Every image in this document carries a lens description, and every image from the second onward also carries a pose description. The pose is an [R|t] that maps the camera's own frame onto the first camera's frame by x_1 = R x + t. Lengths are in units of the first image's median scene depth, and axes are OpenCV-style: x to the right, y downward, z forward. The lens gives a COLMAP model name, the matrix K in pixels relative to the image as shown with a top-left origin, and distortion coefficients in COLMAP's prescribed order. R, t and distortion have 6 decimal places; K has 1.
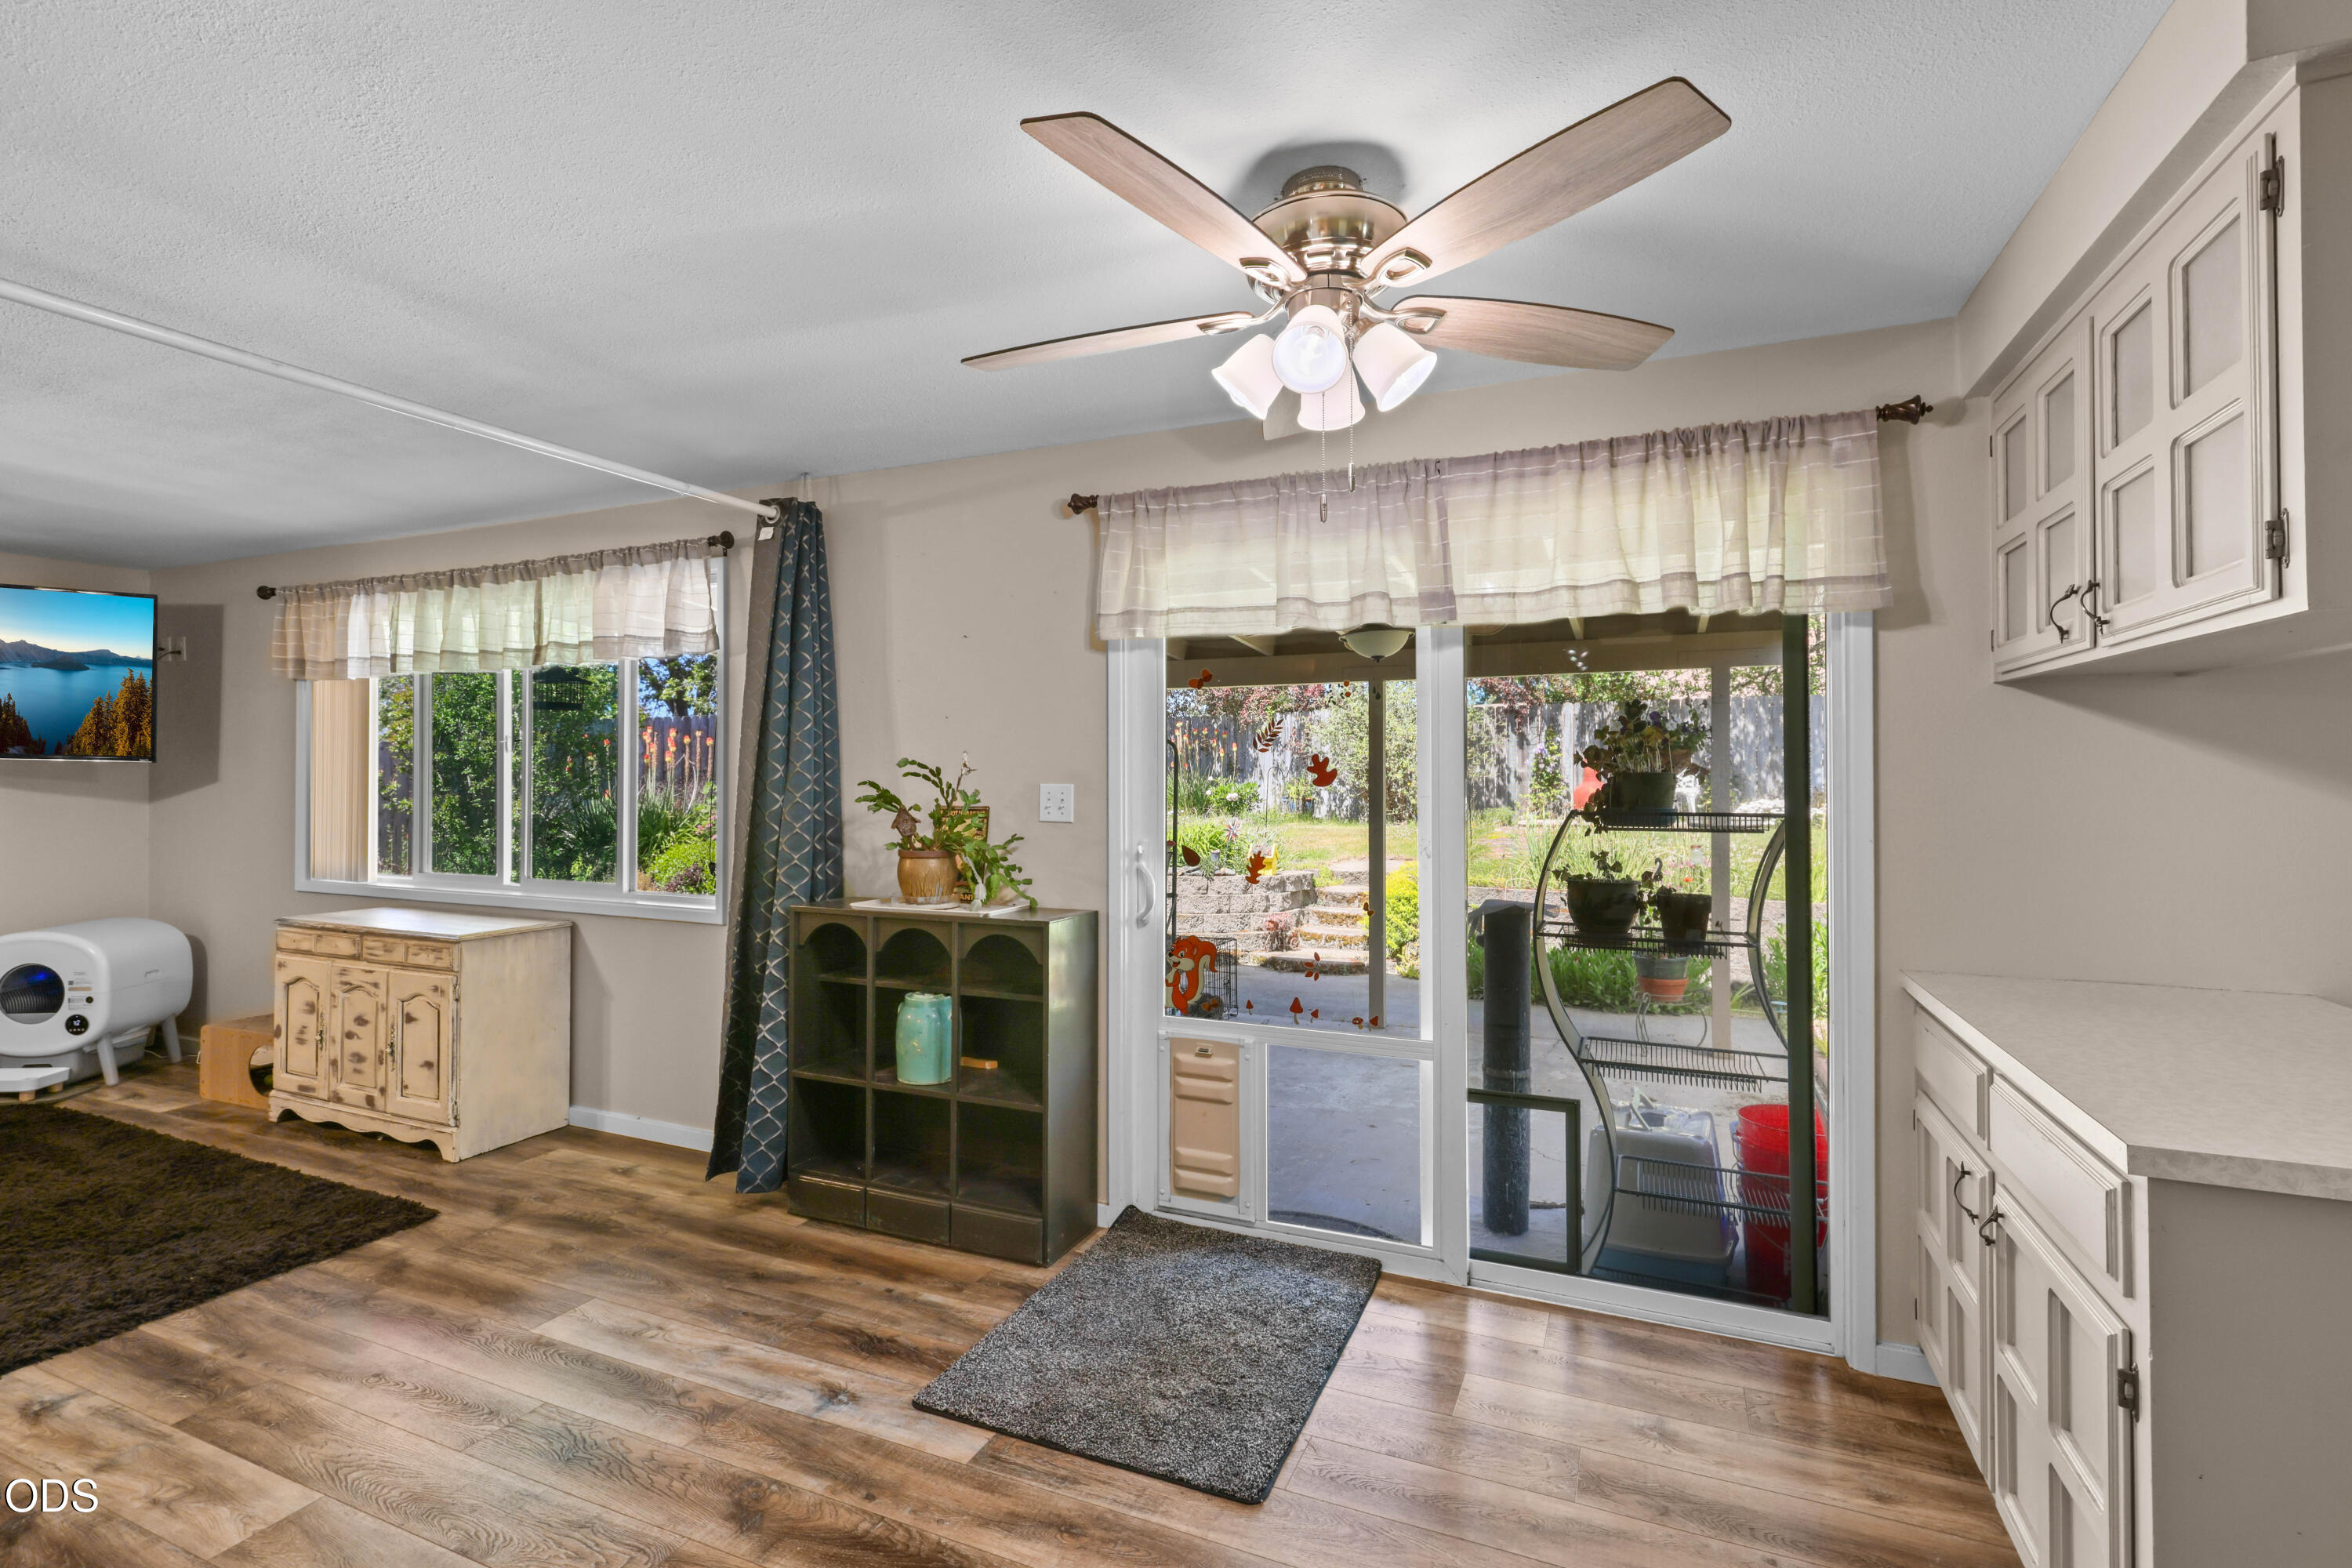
lens RADIAL K [[1080.5, 0, 1170.3], [0, 1080.5, 758.5], [0, 0, 1]] dist [0.001713, 0.000341]
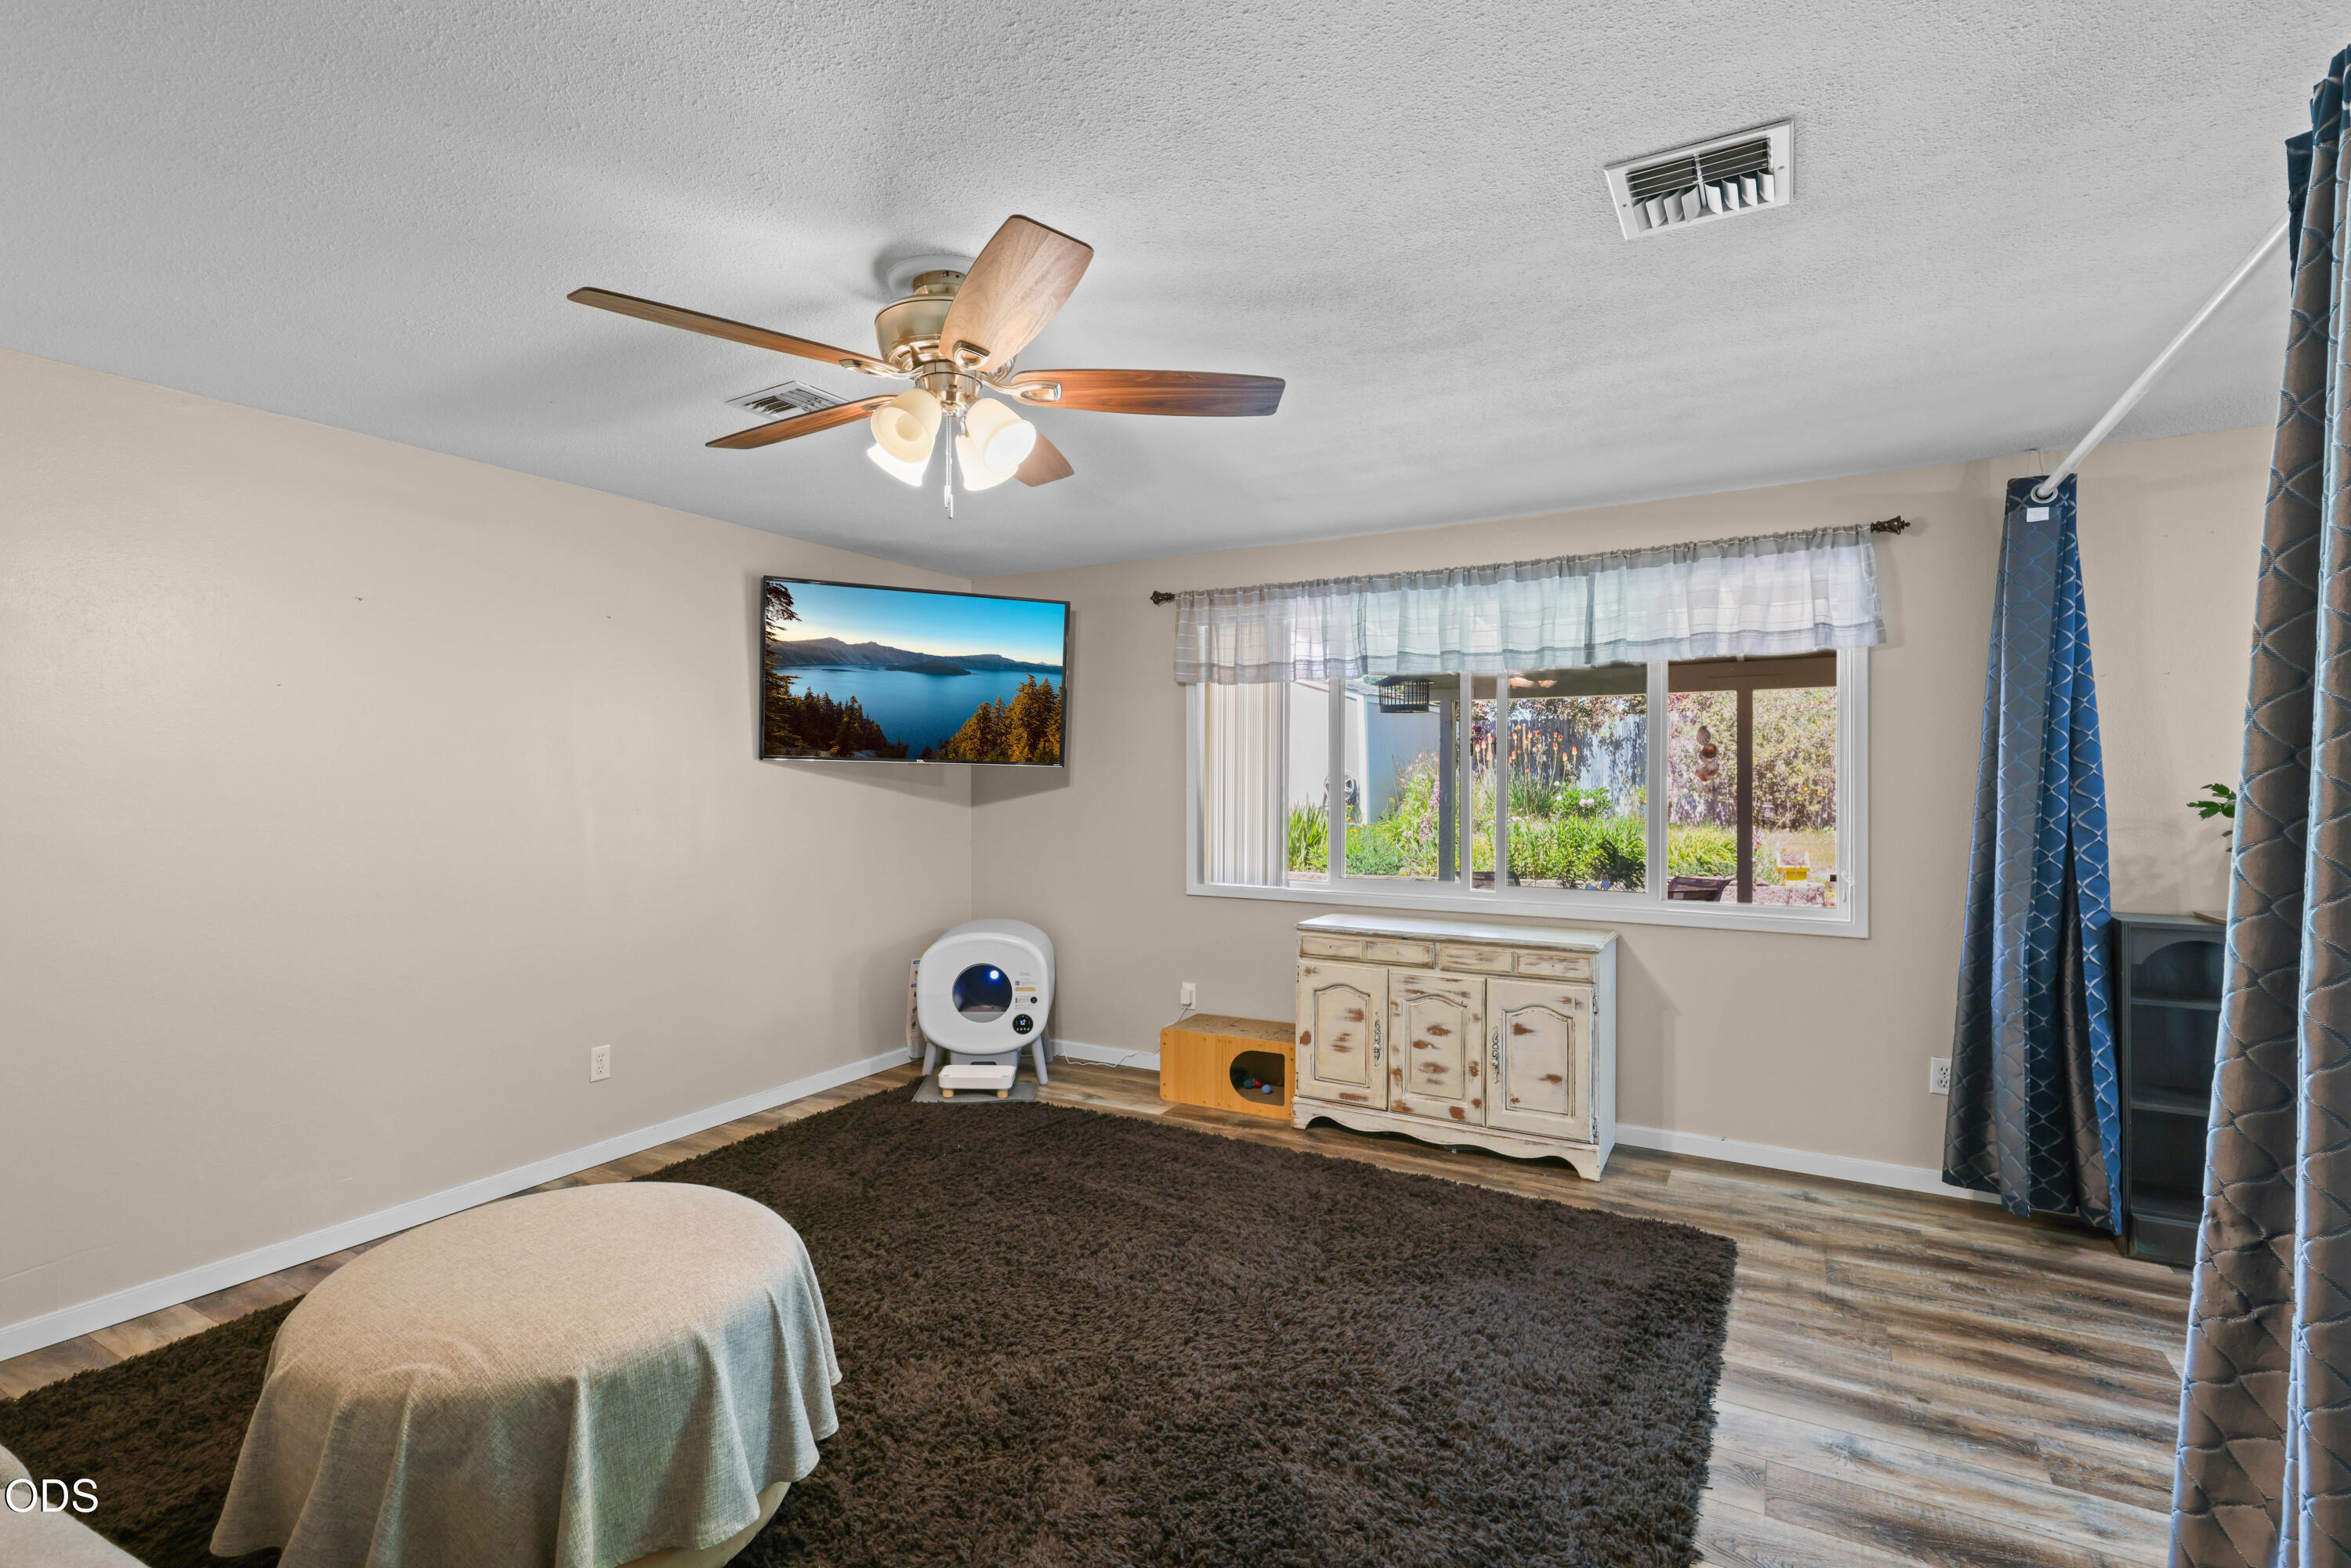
lens RADIAL K [[1086.6, 0, 1168.7], [0, 1086.6, 761.0], [0, 0, 1]] dist [-0.000510, 0.000223]
pose [[0.993488, -0.004795, -0.113836, -0.880914], [0.004848, 0.999988, 0.000186, -0.002181], [0.113834, -0.000736, 0.993499, -0.002586]]
